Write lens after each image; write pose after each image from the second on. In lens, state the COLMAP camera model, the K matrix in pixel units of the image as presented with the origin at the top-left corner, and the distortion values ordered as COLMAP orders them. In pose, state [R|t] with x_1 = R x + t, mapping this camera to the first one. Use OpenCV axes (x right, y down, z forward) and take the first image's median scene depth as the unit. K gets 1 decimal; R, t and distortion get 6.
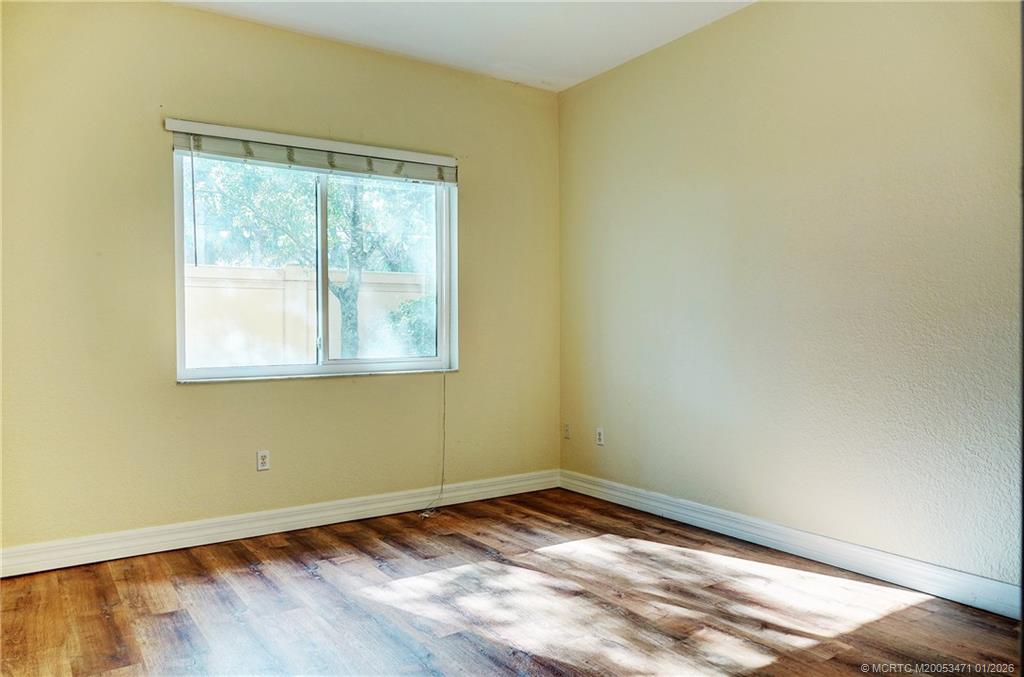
lens RADIAL K [[701.8, 0, 512.0], [0, 701.8, 338.5], [0, 0, 1]] dist [0.001660, -0.000427]
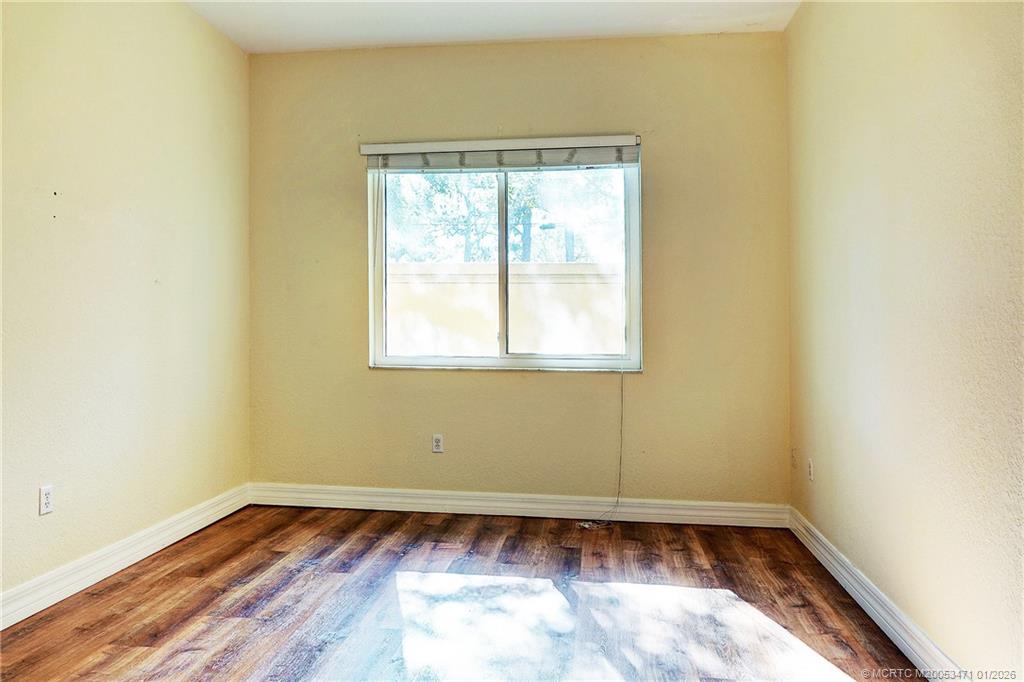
lens RADIAL K [[728.2, 0, 512.1], [0, 728.2, 328.2], [0, 0, 1]] dist [-0.003358, -0.004125]
pose [[0.749180, 0.011092, -0.662274, 0.481359], [-0.023944, 0.999660, -0.010343, 0.004040], [0.661934, 0.023606, 0.749191, 0.231157]]
